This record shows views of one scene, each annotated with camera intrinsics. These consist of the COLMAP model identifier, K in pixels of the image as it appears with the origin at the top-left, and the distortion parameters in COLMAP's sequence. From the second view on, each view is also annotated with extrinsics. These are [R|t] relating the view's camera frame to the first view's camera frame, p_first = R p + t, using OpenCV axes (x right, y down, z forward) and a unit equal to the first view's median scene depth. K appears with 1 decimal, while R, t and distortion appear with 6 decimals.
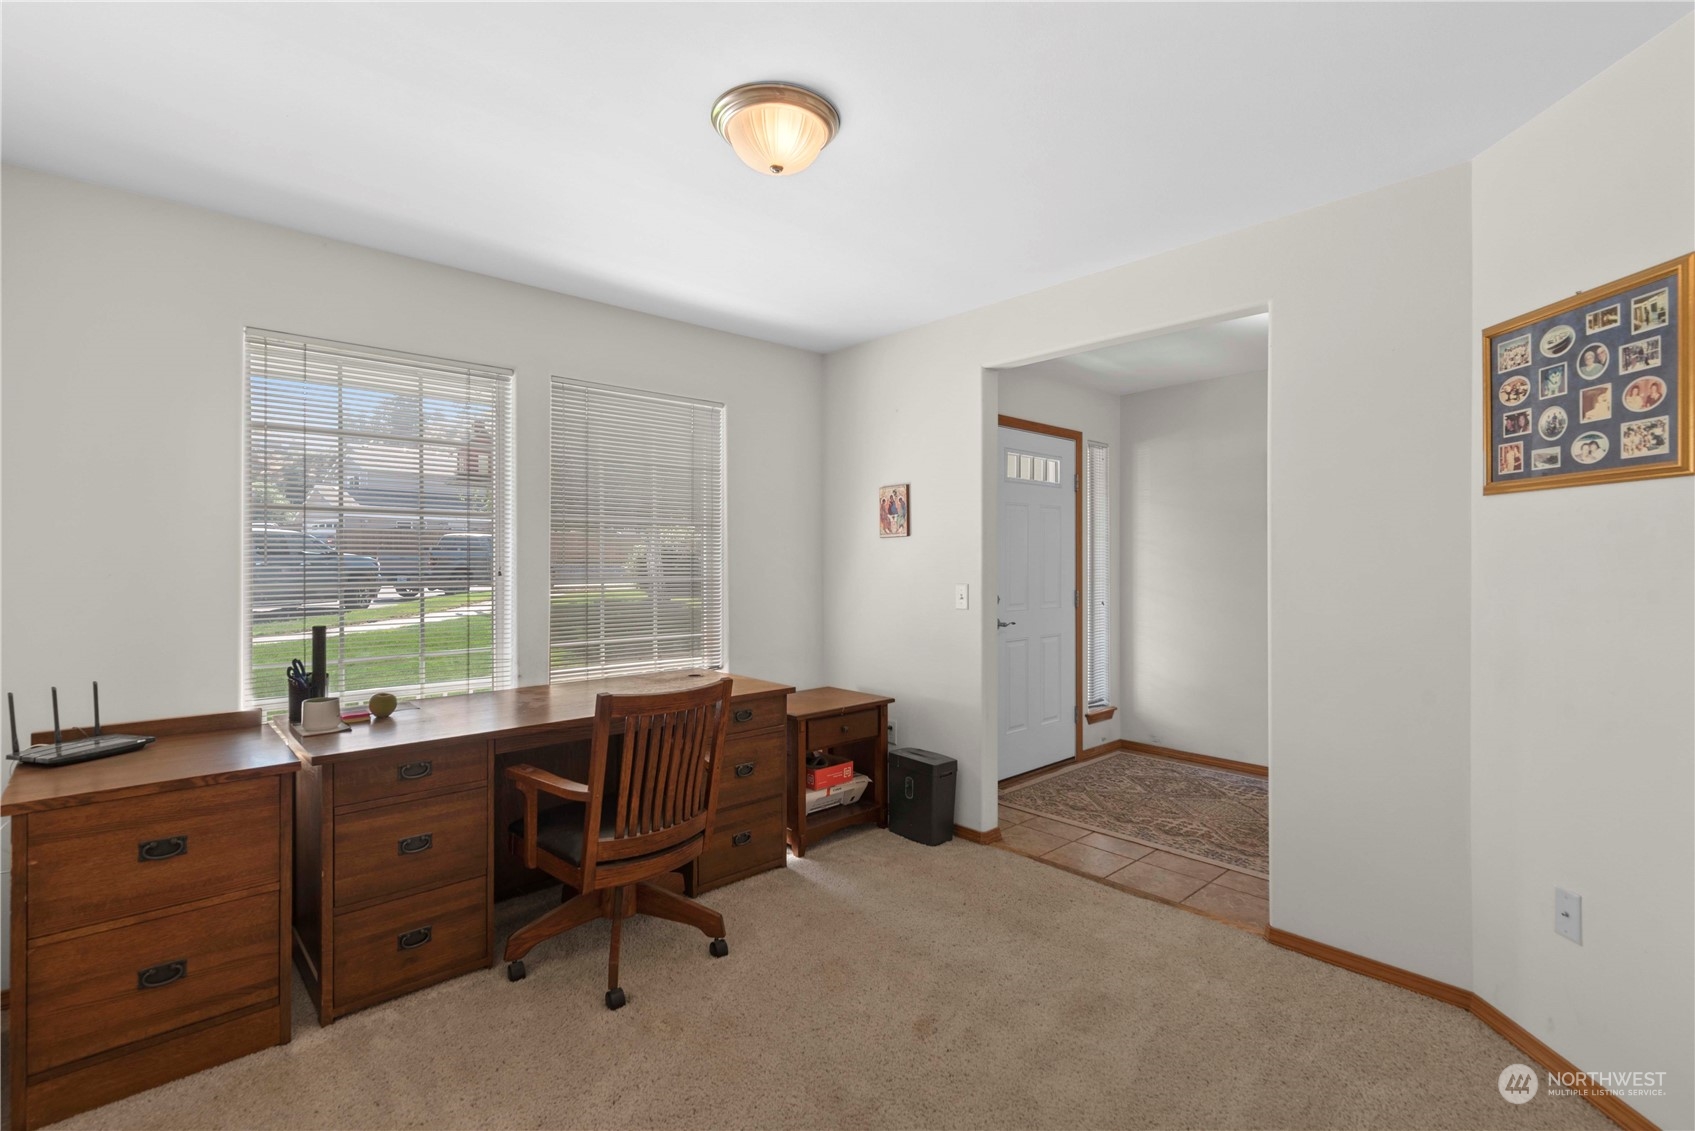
lens RADIAL K [[738.3, 0, 863.1], [0, 738.3, 567.7], [0, 0, 1]] dist [0.000711, -0.001452]
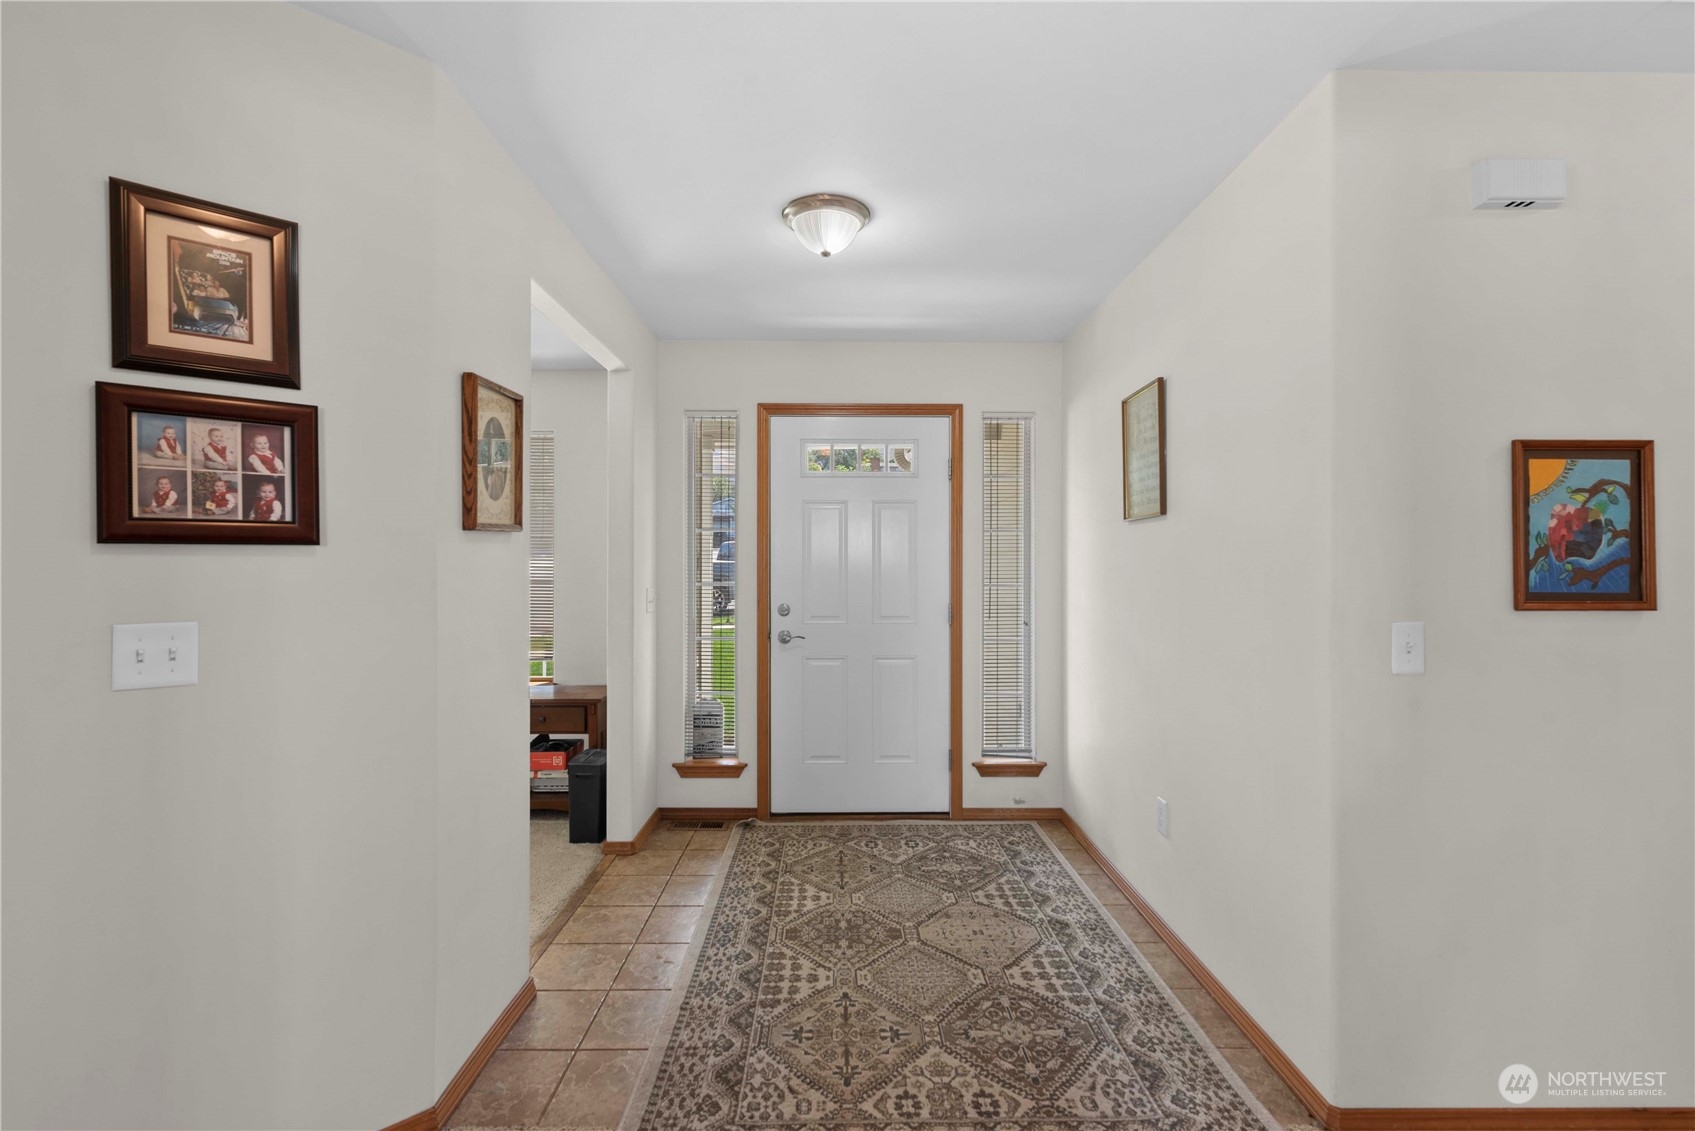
lens RADIAL K [[798.3, 0, 845.7], [0, 798.3, 564.3], [0, 0, 1]] dist [-0.004283, -0.001025]
pose [[0.757382, 0.000701, -0.652972, 0.880179], [-0.003358, 0.999990, -0.002820, -0.010630], [0.652963, 0.004329, 0.757377, 0.314643]]
